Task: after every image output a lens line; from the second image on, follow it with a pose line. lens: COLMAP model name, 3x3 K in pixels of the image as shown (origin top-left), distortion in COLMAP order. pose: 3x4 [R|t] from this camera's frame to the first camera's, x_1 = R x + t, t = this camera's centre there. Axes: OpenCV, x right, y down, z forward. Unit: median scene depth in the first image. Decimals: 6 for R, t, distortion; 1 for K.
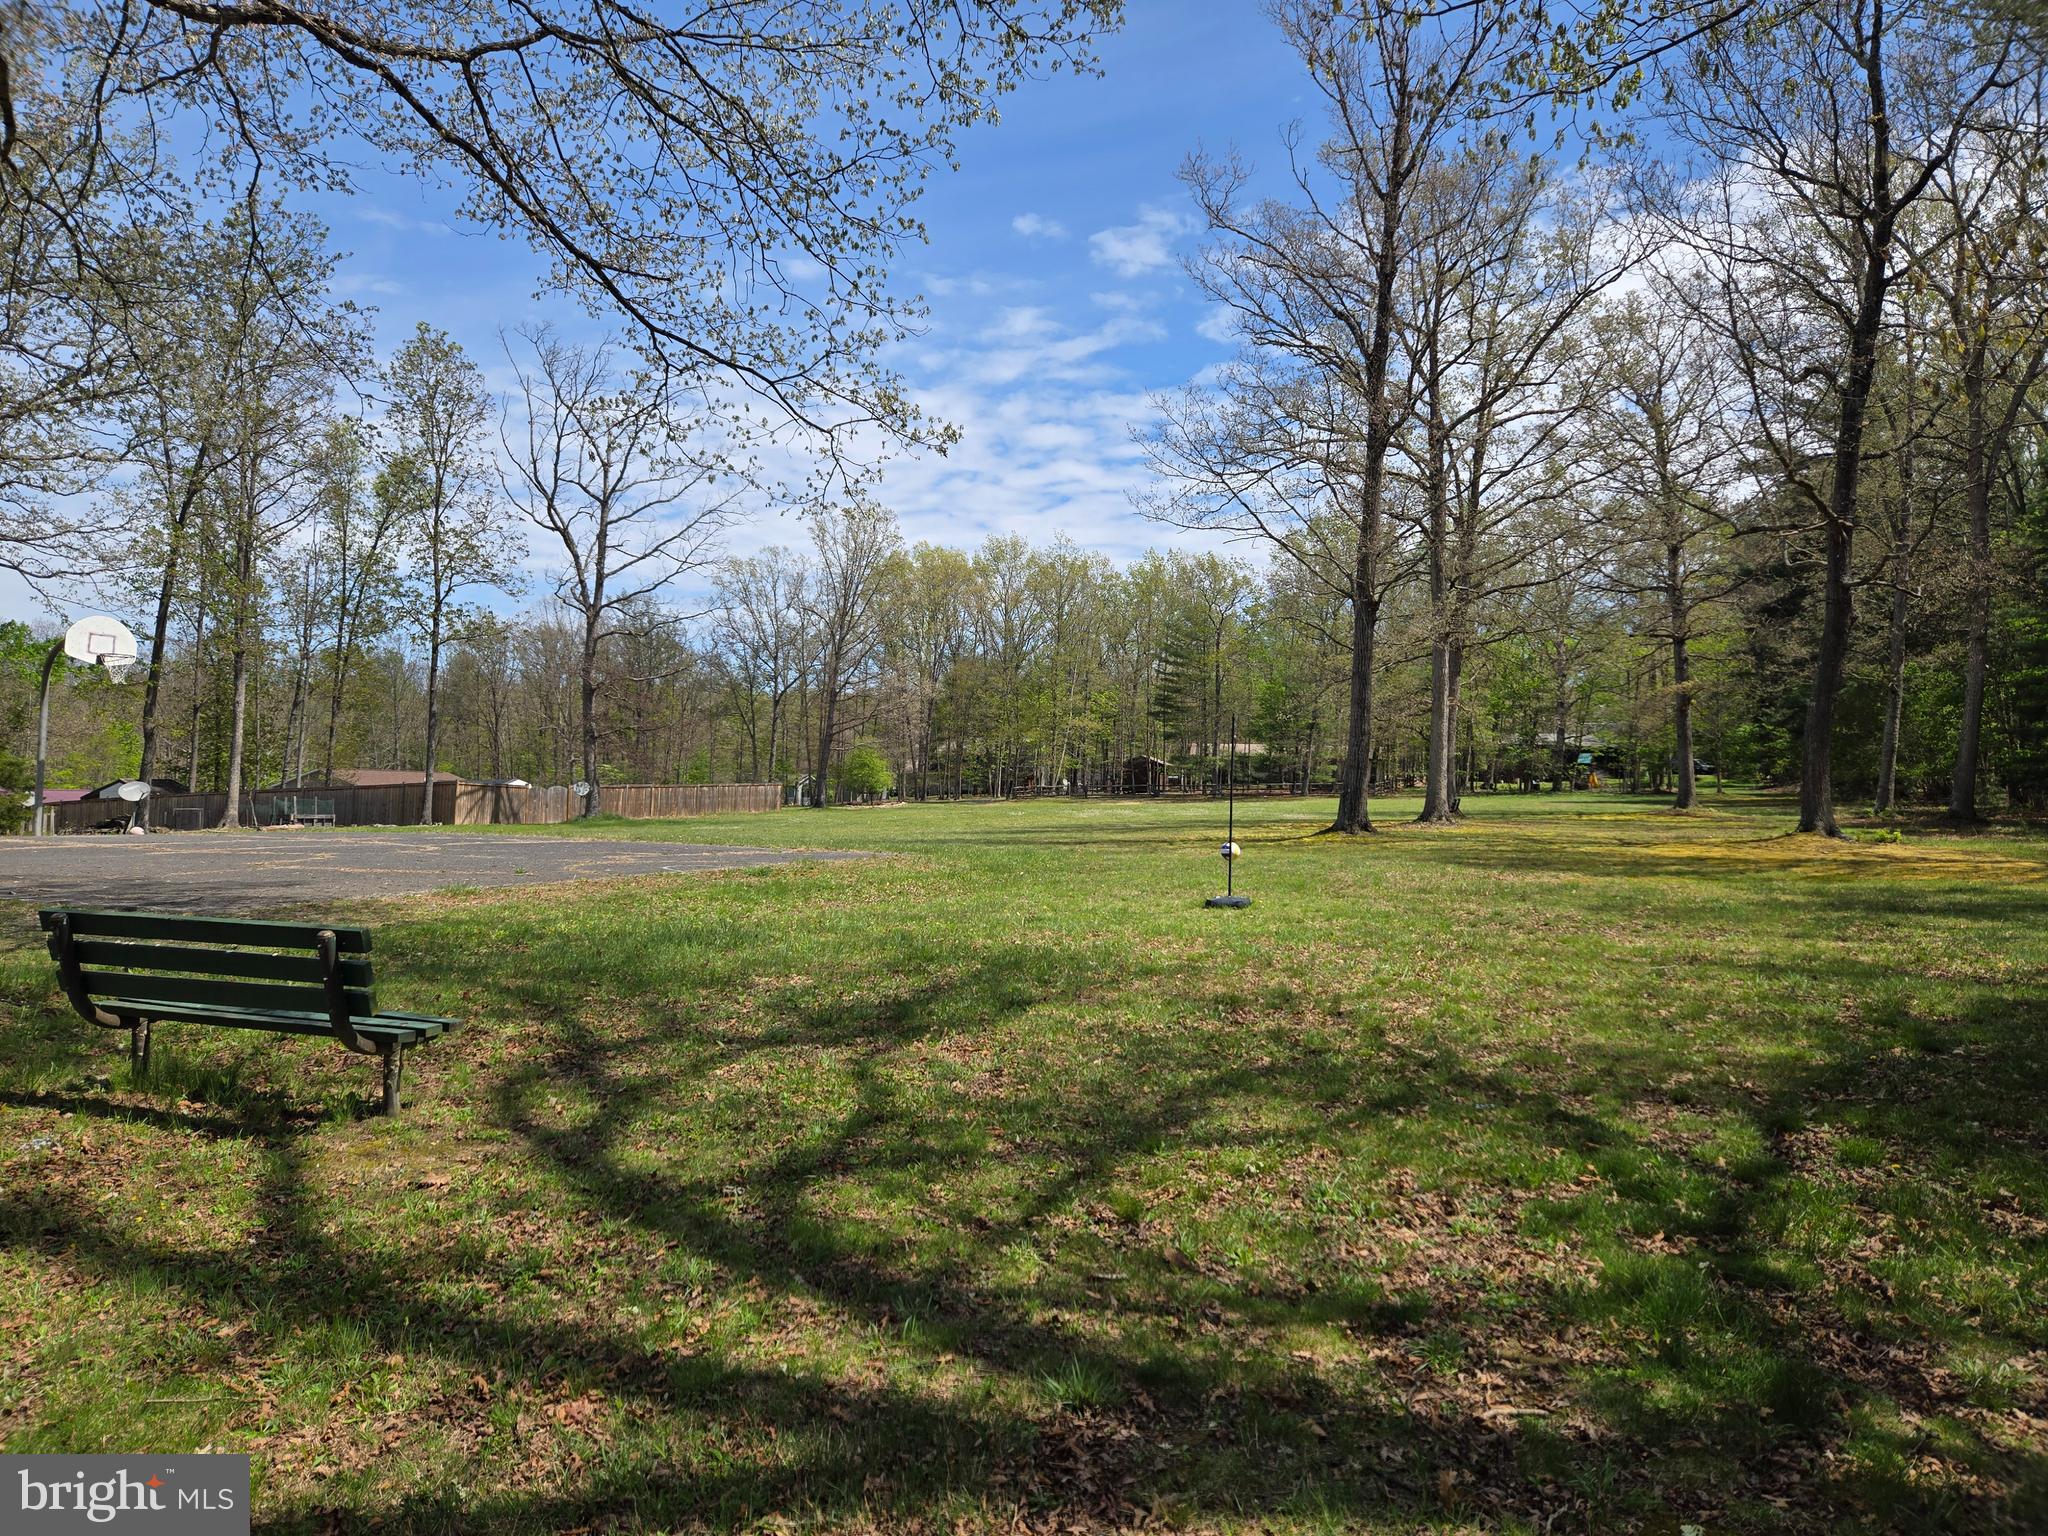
lens RADIAL K [[1355.8, 0, 1024.0], [0, 1355.8, 768.0], [0, 0, 1]] dist [0.002933, 0.000556]
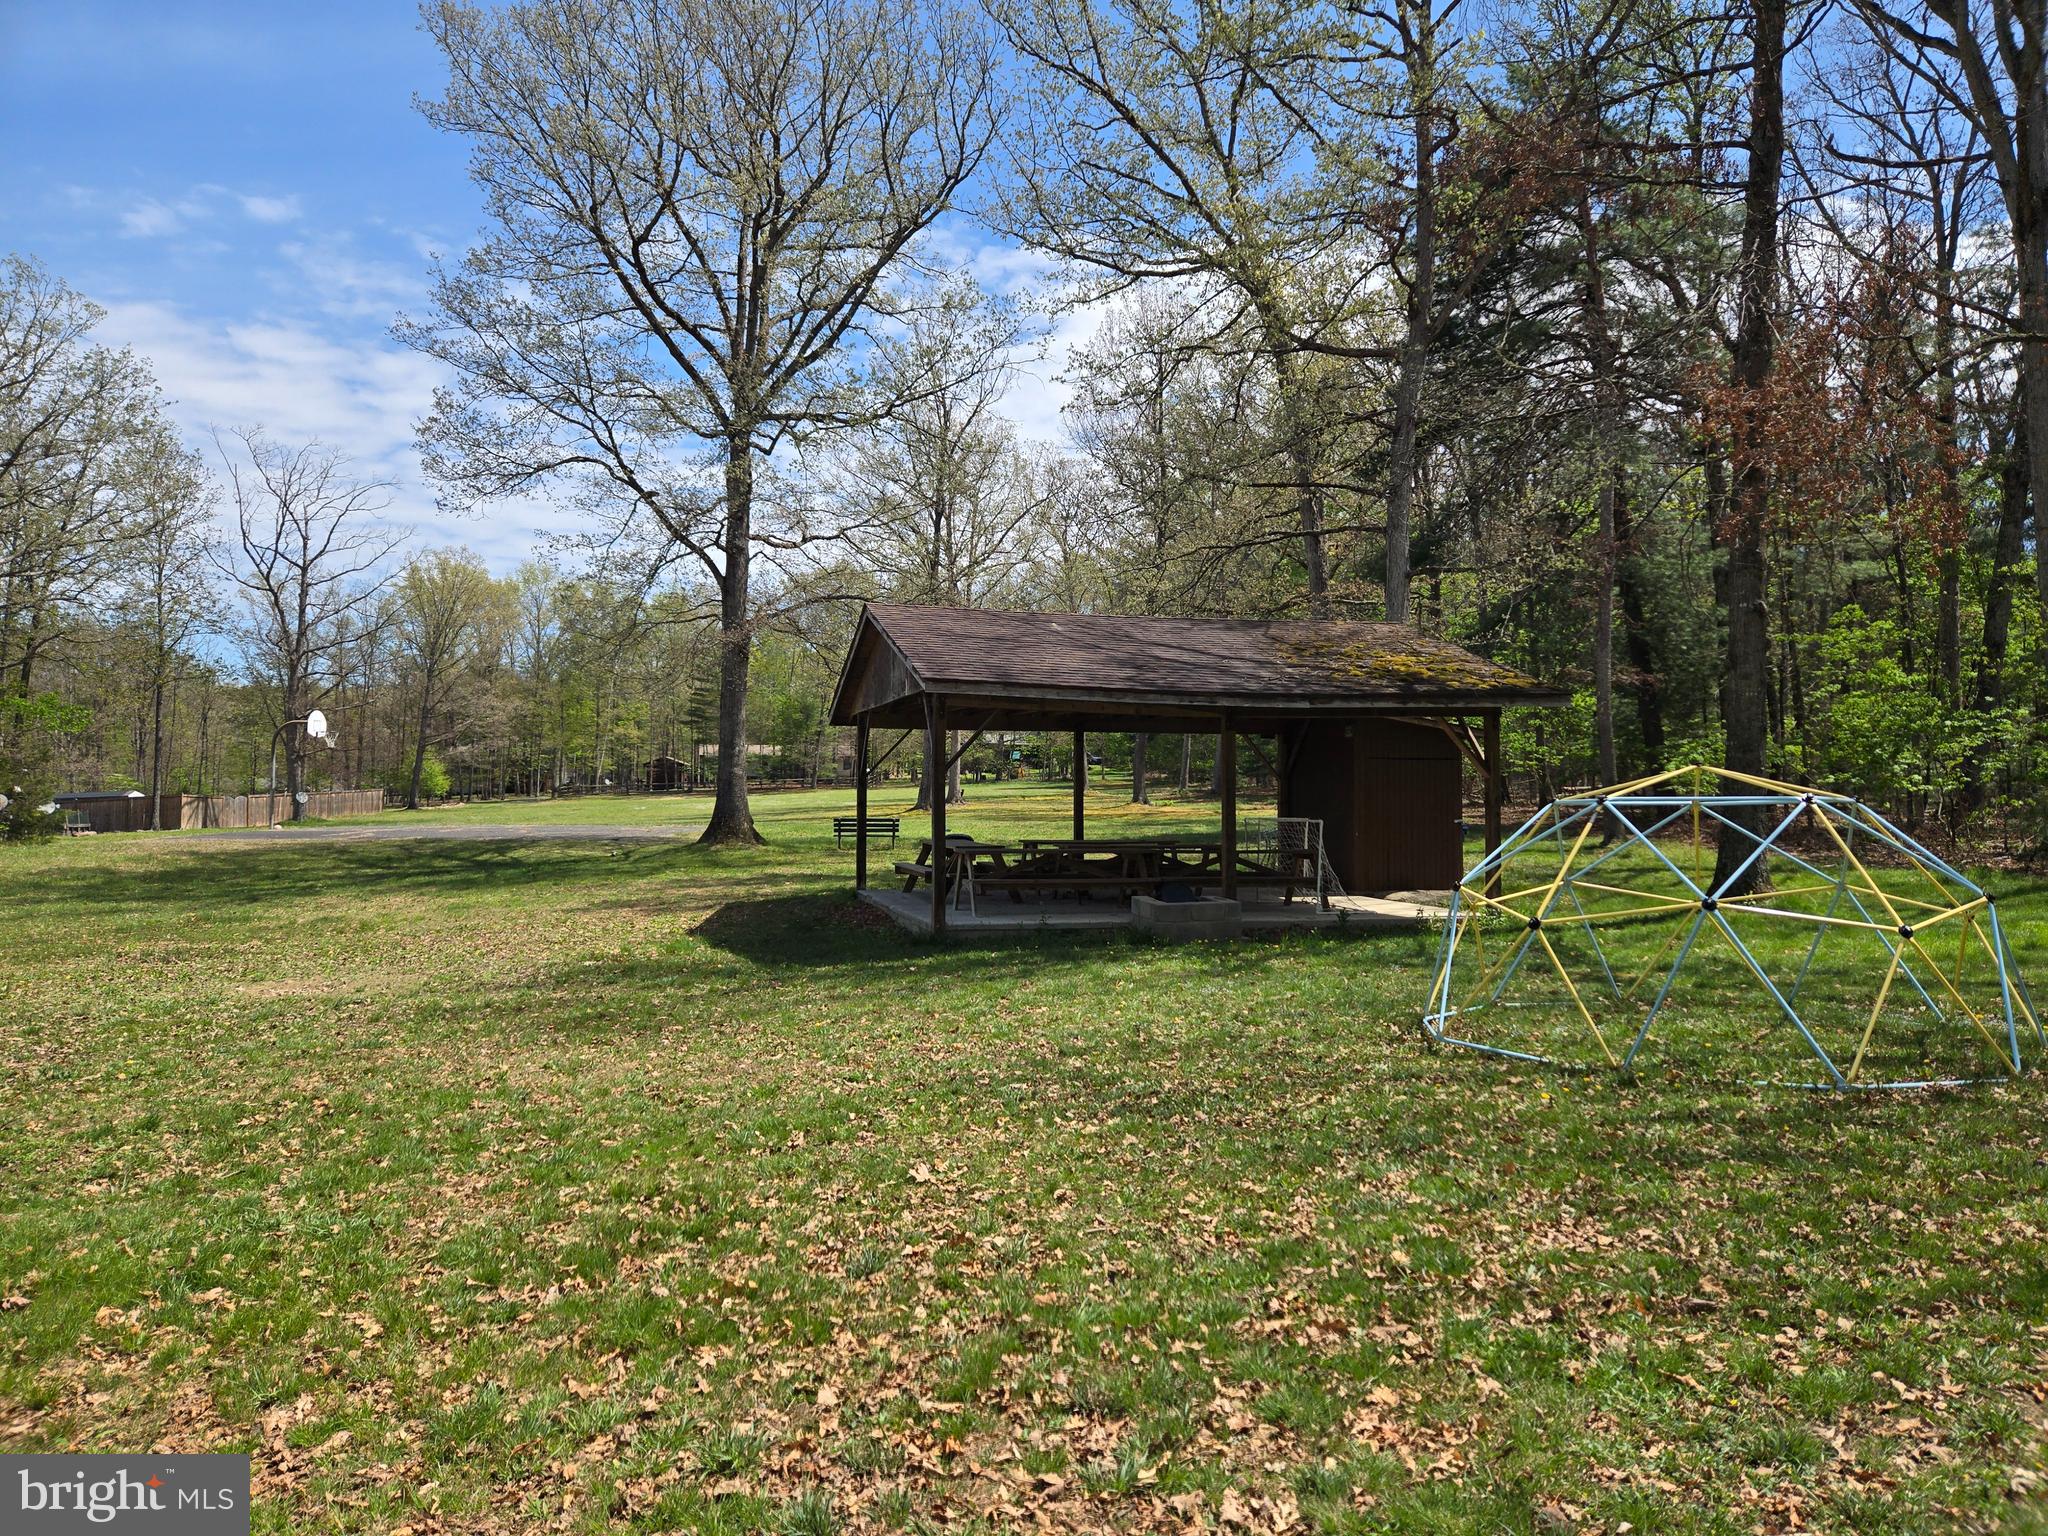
lens RADIAL K [[1355.8, 0, 1024.0], [0, 1355.8, 768.0], [0, 0, 1]] dist [0.002933, 0.000556]
pose [[0.916581, -0.017946, 0.399446, -0.142213], [0.014780, 0.999830, 0.011005, -0.010683], [-0.399576, -0.004183, 0.916691, -0.291387]]
